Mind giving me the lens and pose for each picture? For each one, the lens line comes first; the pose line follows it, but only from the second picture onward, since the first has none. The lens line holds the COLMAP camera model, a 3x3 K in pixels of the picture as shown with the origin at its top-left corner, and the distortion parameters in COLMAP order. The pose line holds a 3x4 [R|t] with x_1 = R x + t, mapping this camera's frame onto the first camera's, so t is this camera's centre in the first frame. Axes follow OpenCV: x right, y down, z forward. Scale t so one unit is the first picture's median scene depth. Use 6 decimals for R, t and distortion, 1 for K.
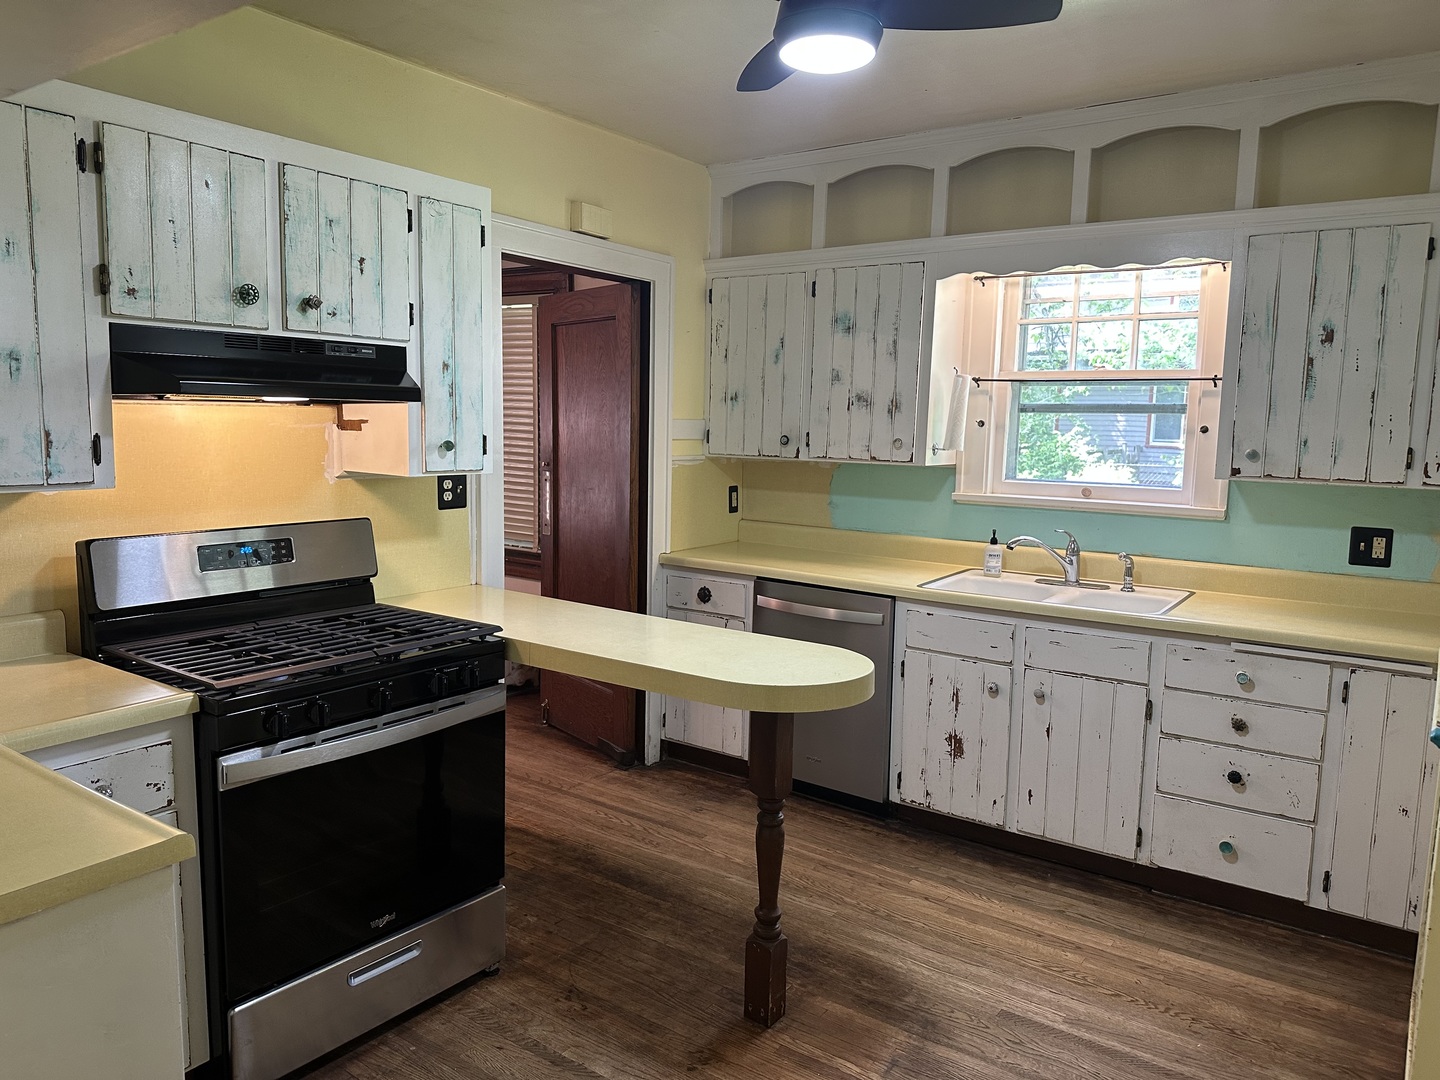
lens RADIAL K [[998.8, 0, 720.0], [0, 998.8, 540.0], [0, 0, 1]] dist [0.110156, -0.152011]
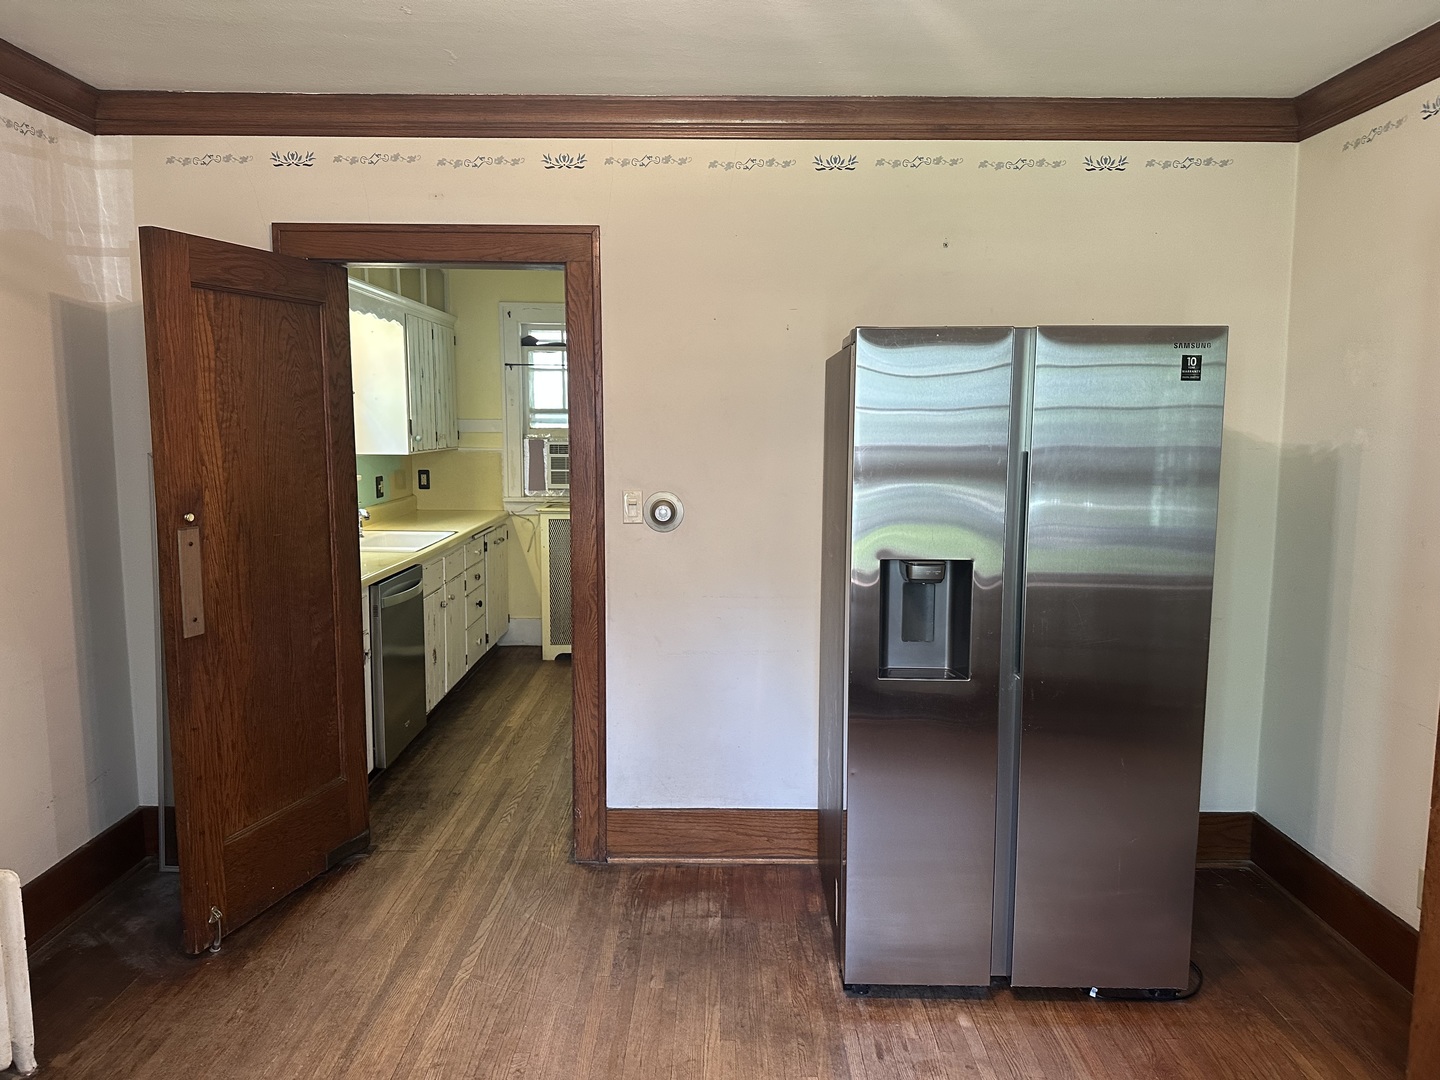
lens RADIAL K [[1022.4, 0, 720.0], [0, 1022.4, 540.0], [0, 0, 1]] dist [0.058674, -0.070939]
pose [[-0.587753, -0.118772, 0.800275, -1.103795], [0.084088, 0.974840, 0.206437, -0.210531], [-0.804659, 0.188628, -0.562978, 1.435217]]
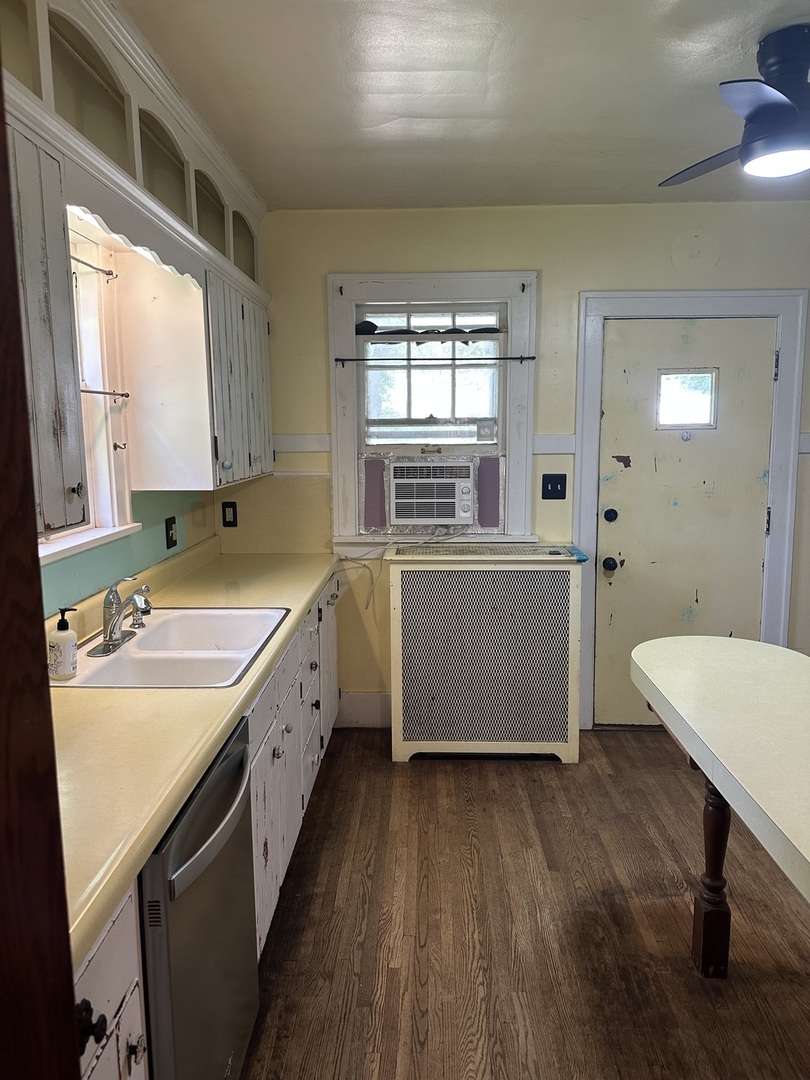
lens RADIAL K [[766.8, 0, 405.0], [0, 766.8, 540.0], [0, 0, 1]] dist [0.058674, -0.070939]
pose [[-0.562279, -0.134725, 0.815899, -0.289812], [0.097082, 0.969063, 0.226921, -0.160624], [-0.821229, 0.206802, -0.531804, 1.170009]]
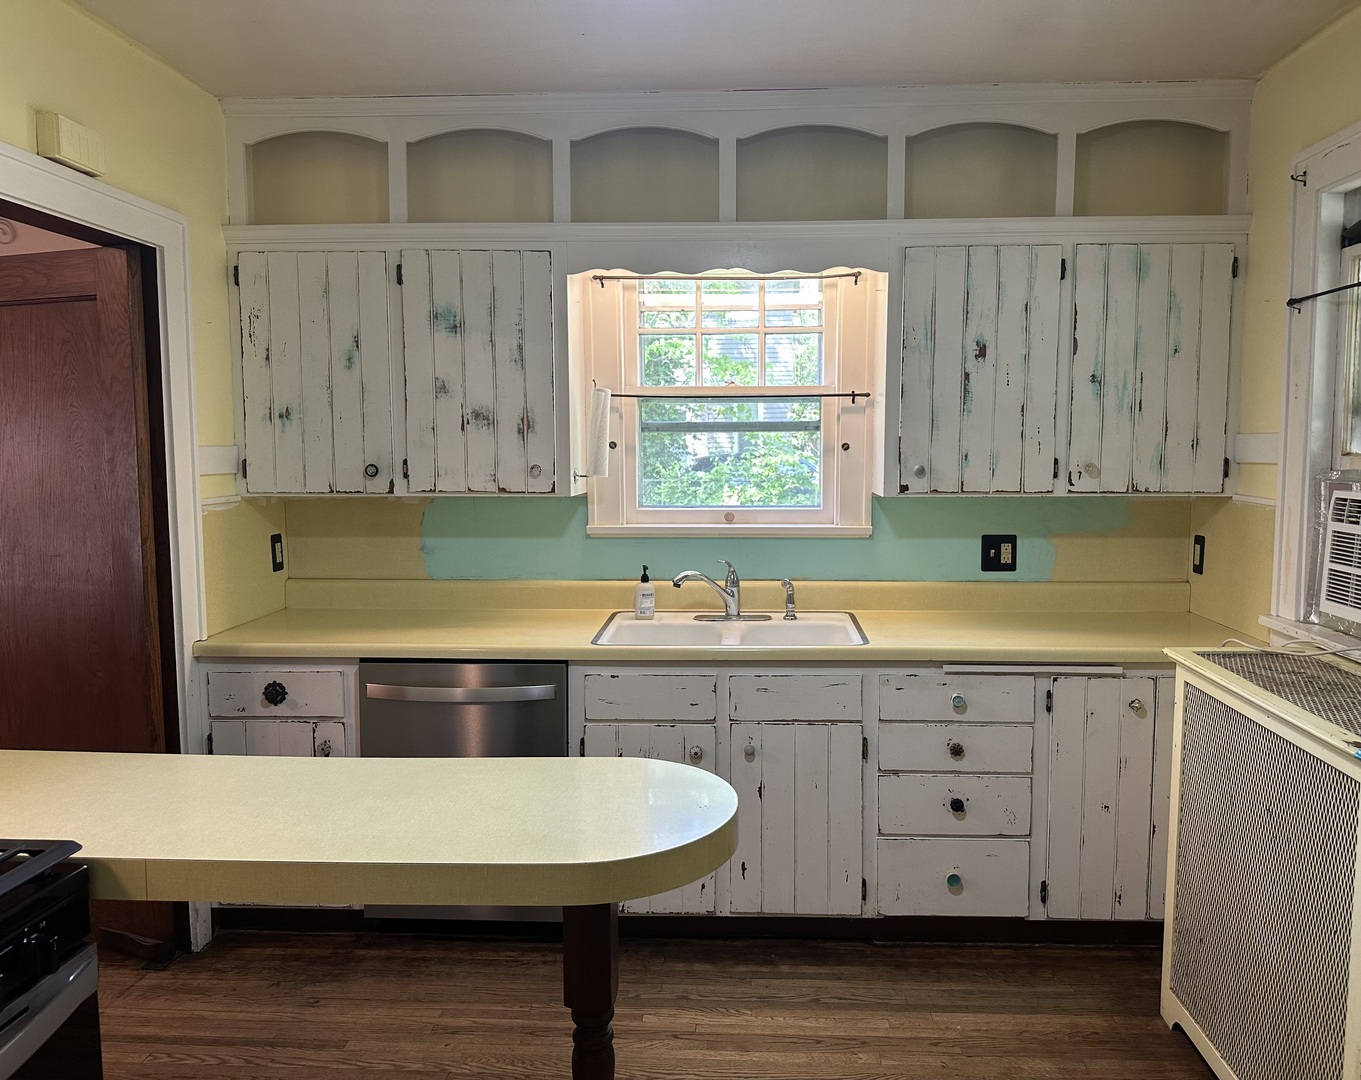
lens RADIAL K [[1014.1, 0, 706.4], [0, 1014.1, 531.0], [0, 0, 1]] dist [0.099962, -0.134788]
pose [[0.840826, -0.070749, 0.536661, -0.163944], [0.085371, 0.996346, -0.002406, -0.035934], [-0.534531, 0.047838, 0.843794, 0.248451]]
